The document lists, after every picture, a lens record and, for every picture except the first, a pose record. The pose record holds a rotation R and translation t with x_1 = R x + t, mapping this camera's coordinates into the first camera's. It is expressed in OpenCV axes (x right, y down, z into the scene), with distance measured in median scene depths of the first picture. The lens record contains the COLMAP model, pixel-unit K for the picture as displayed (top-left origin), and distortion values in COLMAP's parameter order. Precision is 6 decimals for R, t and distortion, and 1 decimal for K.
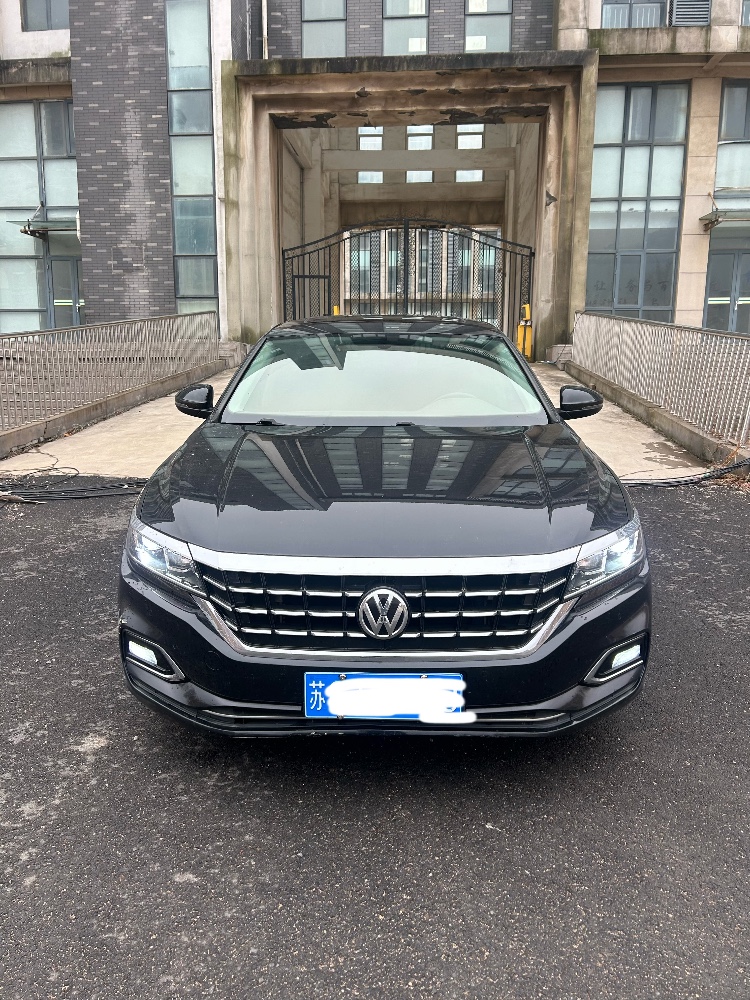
lens RADIAL K [[750.3, 0, 375.0], [0, 750.3, 500.0], [0, 0, 1]] dist [0.057475, -0.057354]
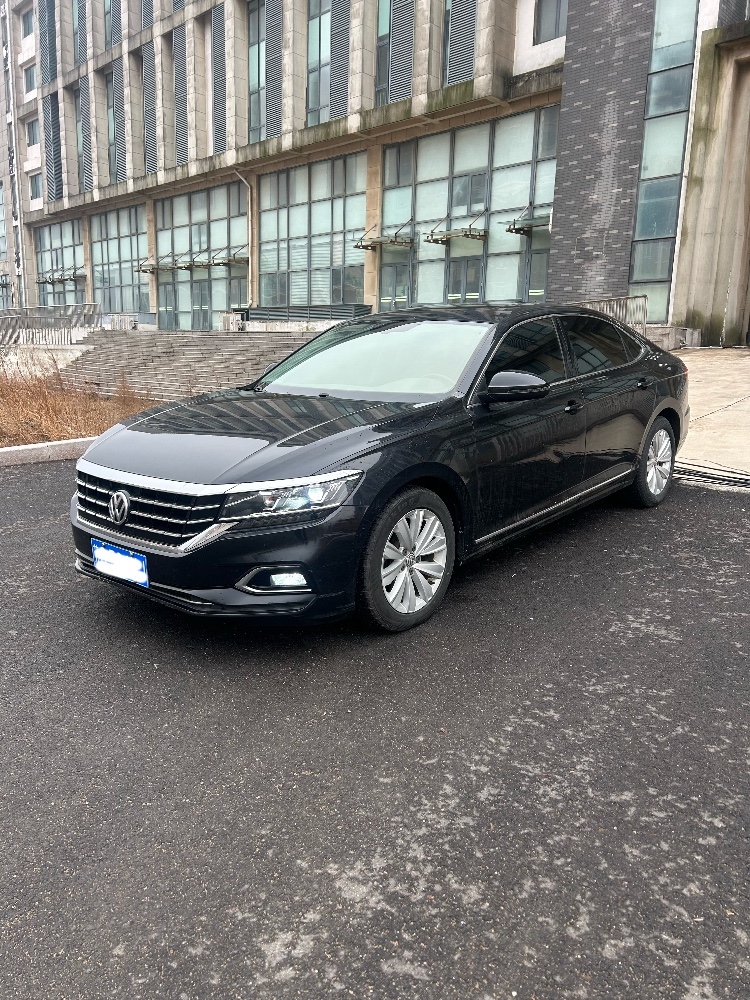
lens RADIAL K [[750.3, 0, 375.0], [0, 750.3, 500.0], [0, 0, 1]] dist [0.057475, -0.057354]
pose [[0.771734, 0.136604, -0.621101, 0.144913], [-0.125325, 0.990173, 0.062057, -0.002616], [0.623475, 0.029947, 0.781270, 0.013490]]
